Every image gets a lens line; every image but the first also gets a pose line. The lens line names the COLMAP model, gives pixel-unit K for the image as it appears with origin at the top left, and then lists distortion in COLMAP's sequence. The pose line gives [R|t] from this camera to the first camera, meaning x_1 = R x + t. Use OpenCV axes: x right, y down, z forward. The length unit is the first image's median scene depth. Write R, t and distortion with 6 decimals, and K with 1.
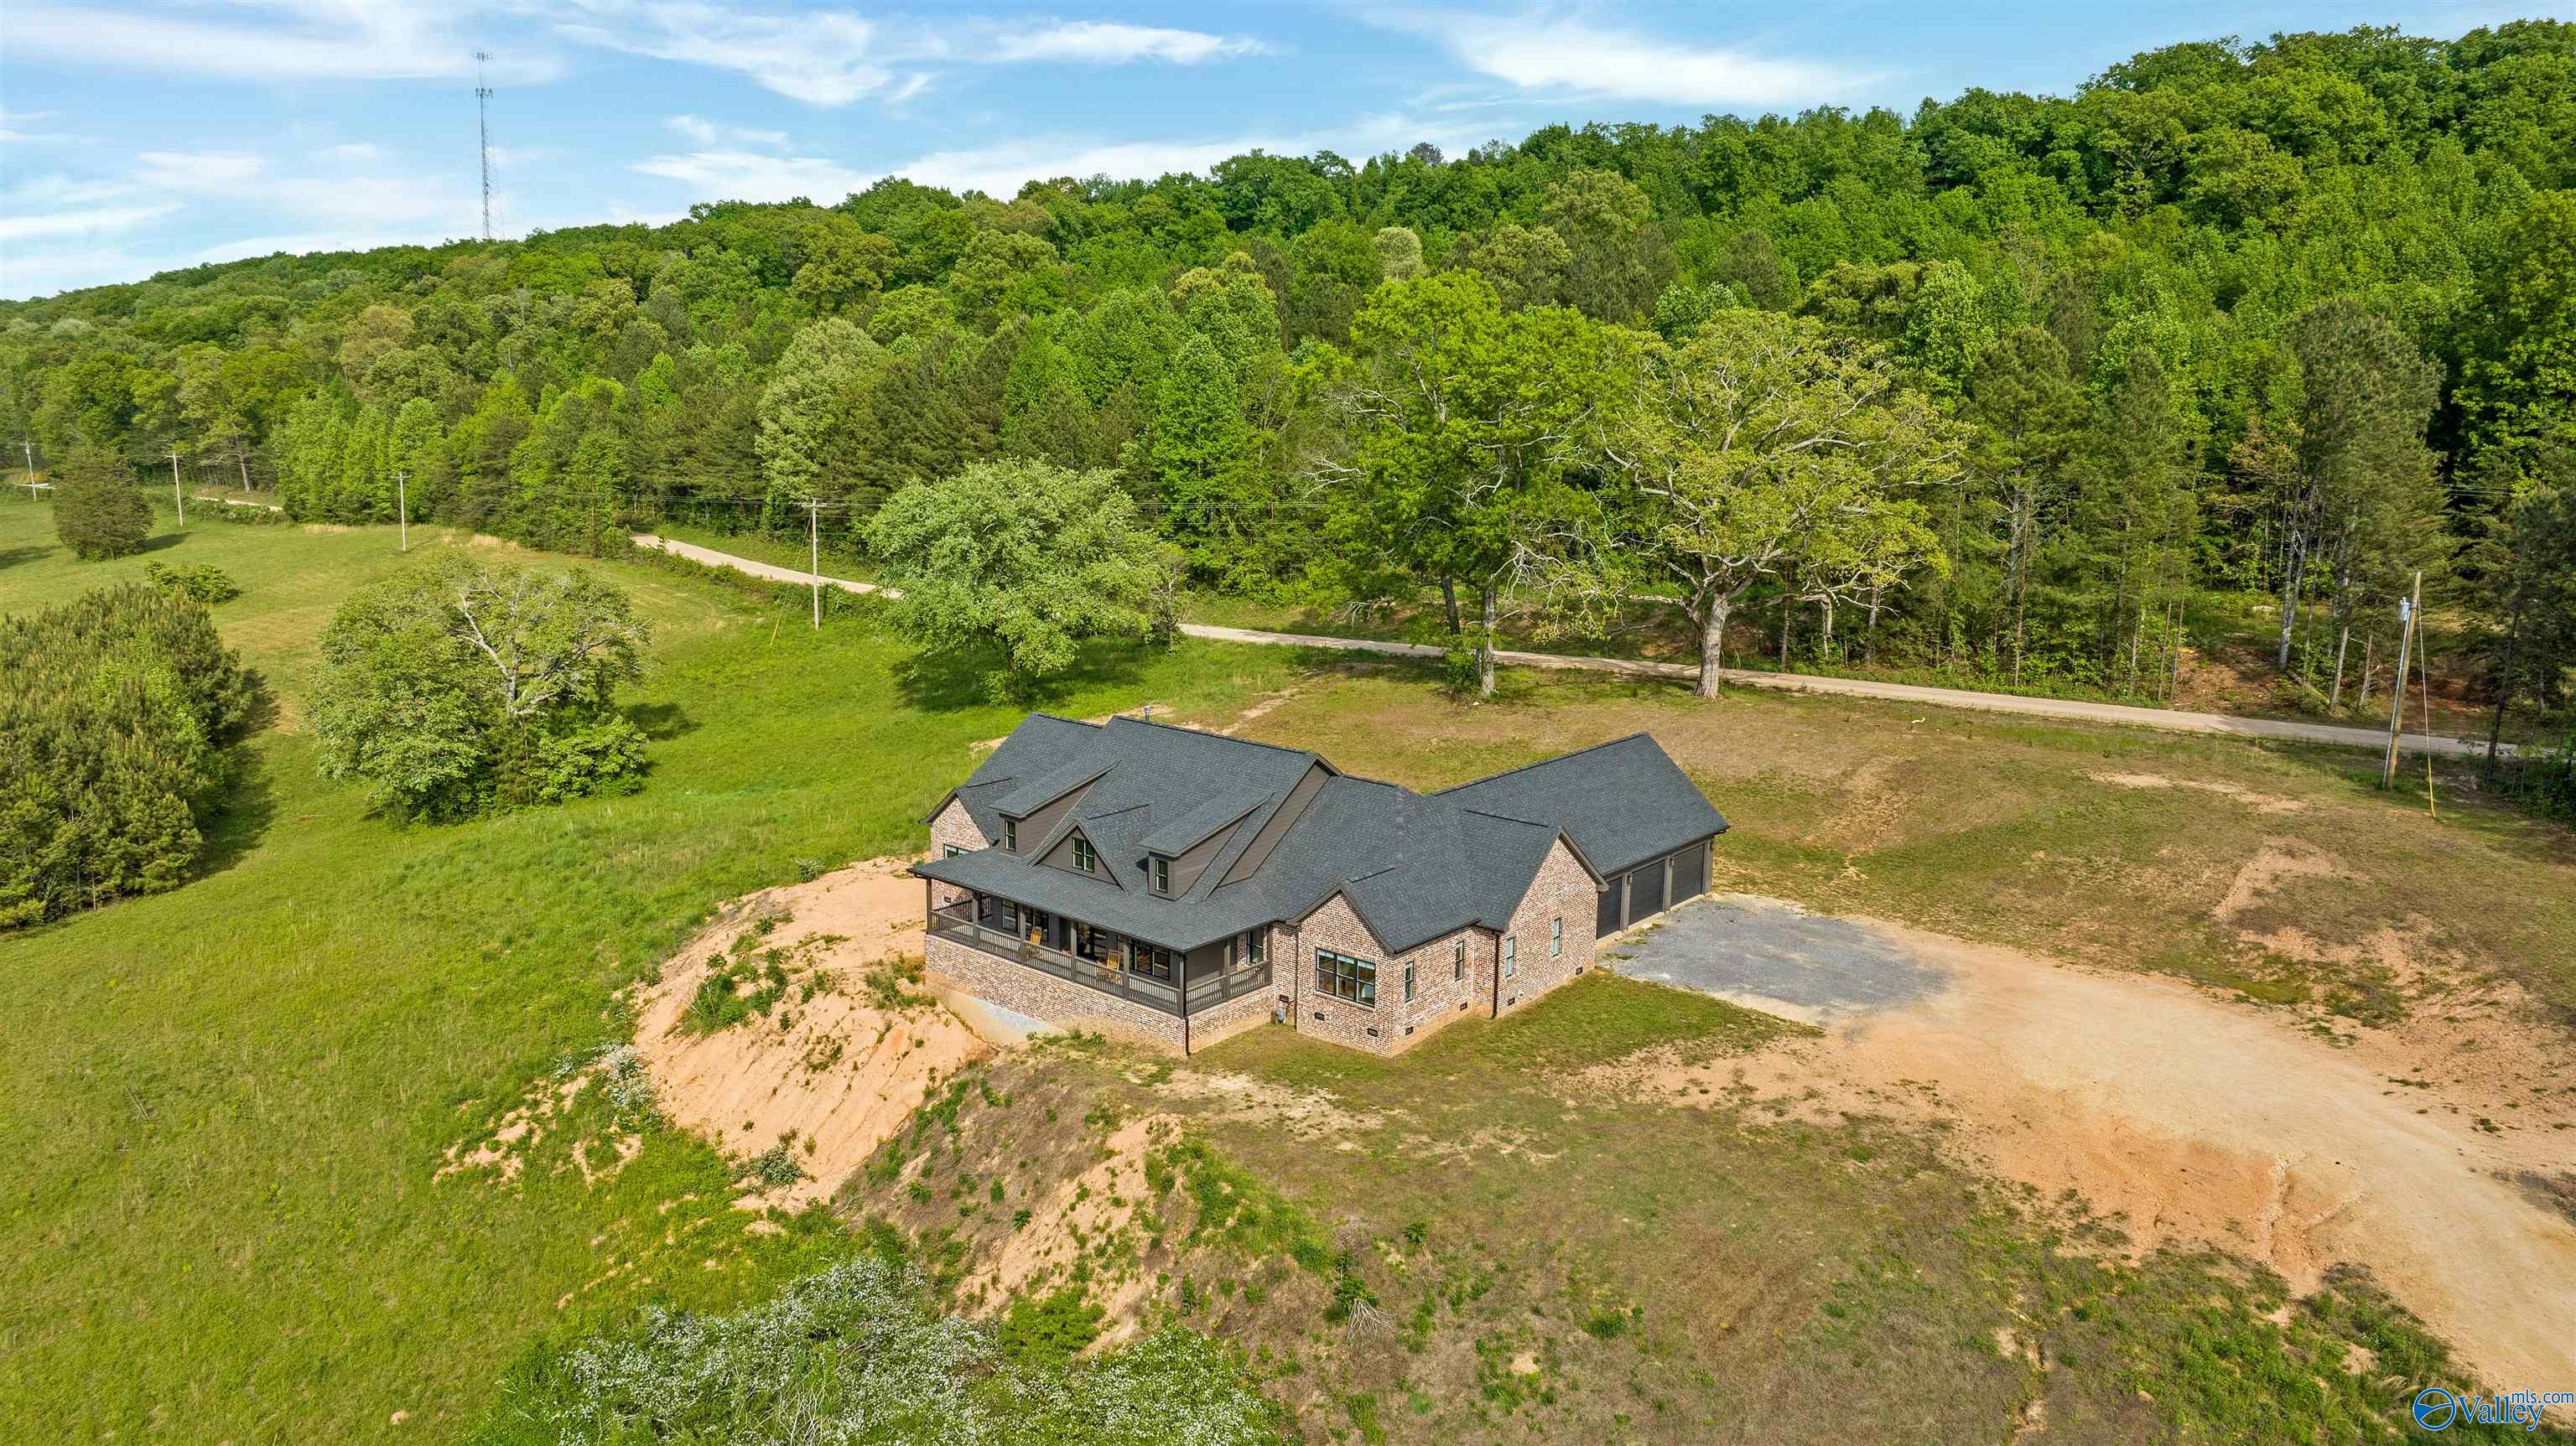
lens RADIAL K [[1817.1, 0, 1290.1], [0, 1817.1, 730.3], [0, 0, 1]] dist [-0.032594, 0.023584]
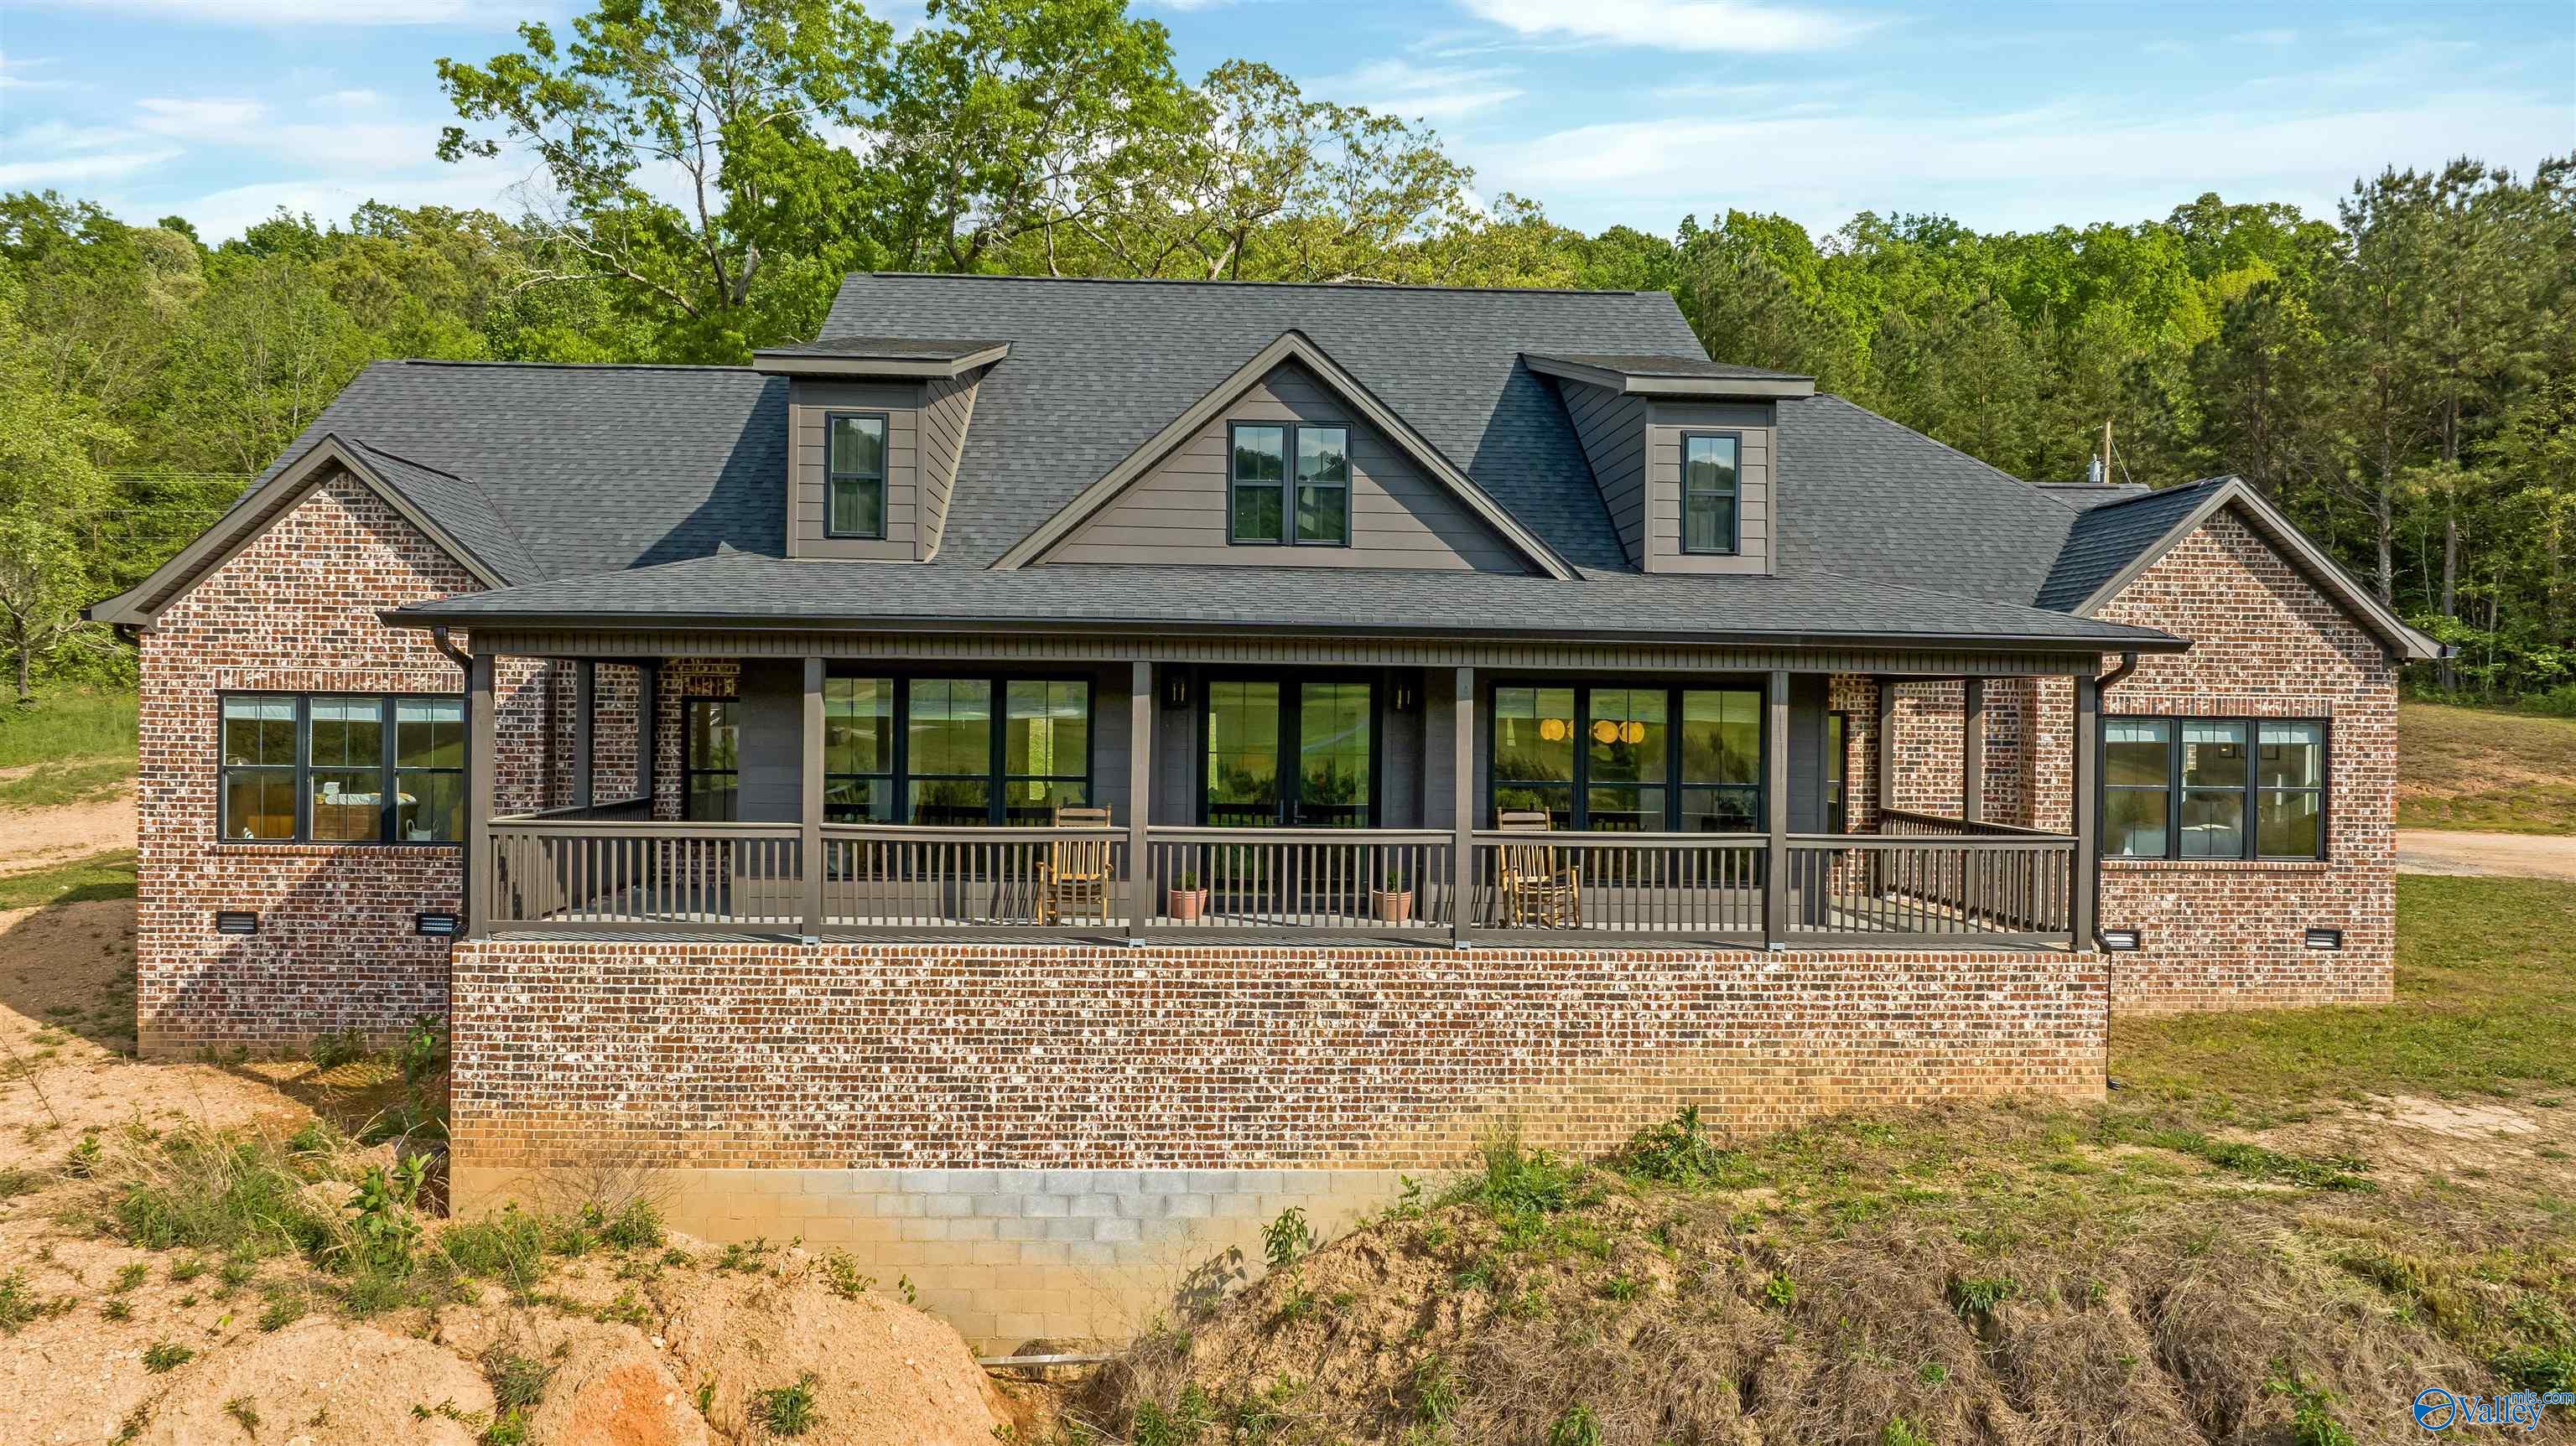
lens RADIAL K [[1817.1, 0, 1290.1], [0, 1817.1, 719.6], [0, 0, 1]] dist [-0.032594, 0.023584]
pose [[0.724185, -0.004433, 0.689591, -0.294990], [0.133906, 0.981850, -0.134312, 0.137775], [-0.676480, 0.189607, 0.711635, 0.835406]]
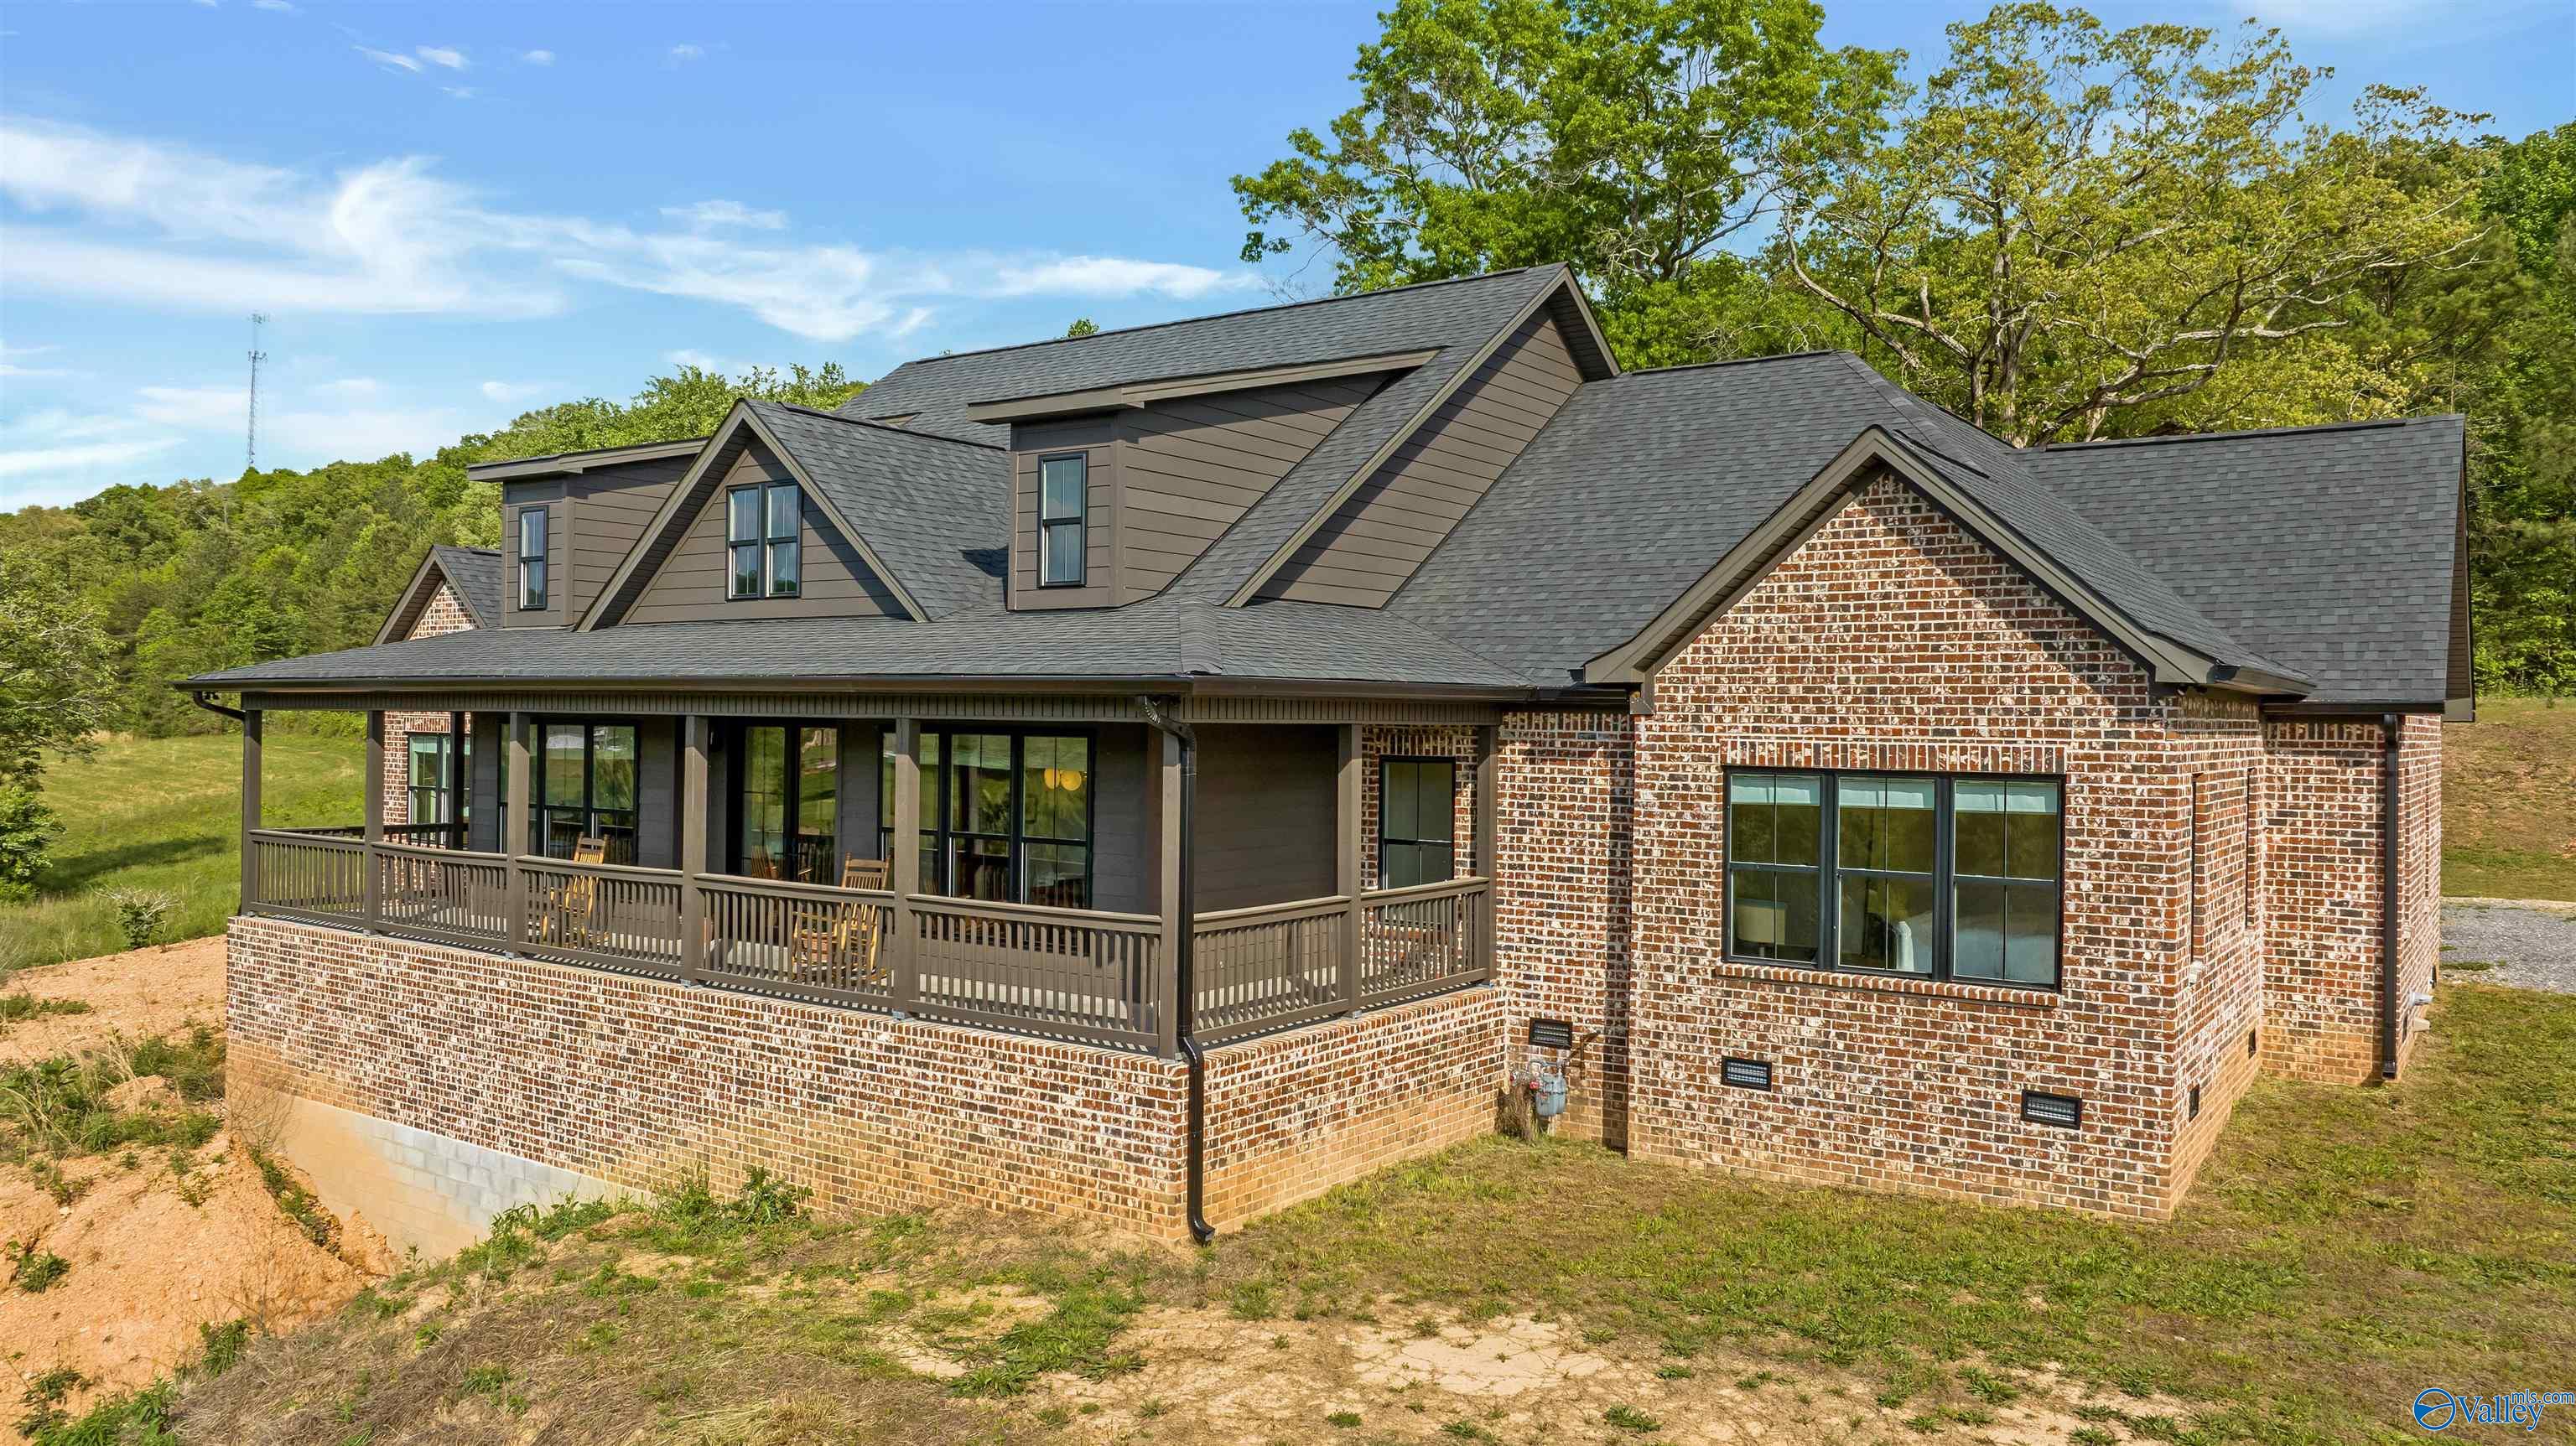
lens RADIAL K [[1817.1, 0, 1288.8], [0, 1817.1, 728.5], [0, 0, 1]] dist [-0.032594, 0.023584]
pose [[0.995888, 0.000524, 0.090588, -0.060879], [0.017191, 0.980720, -0.194662, 0.152855], [-0.088944, 0.195419, 0.976678, 0.742579]]
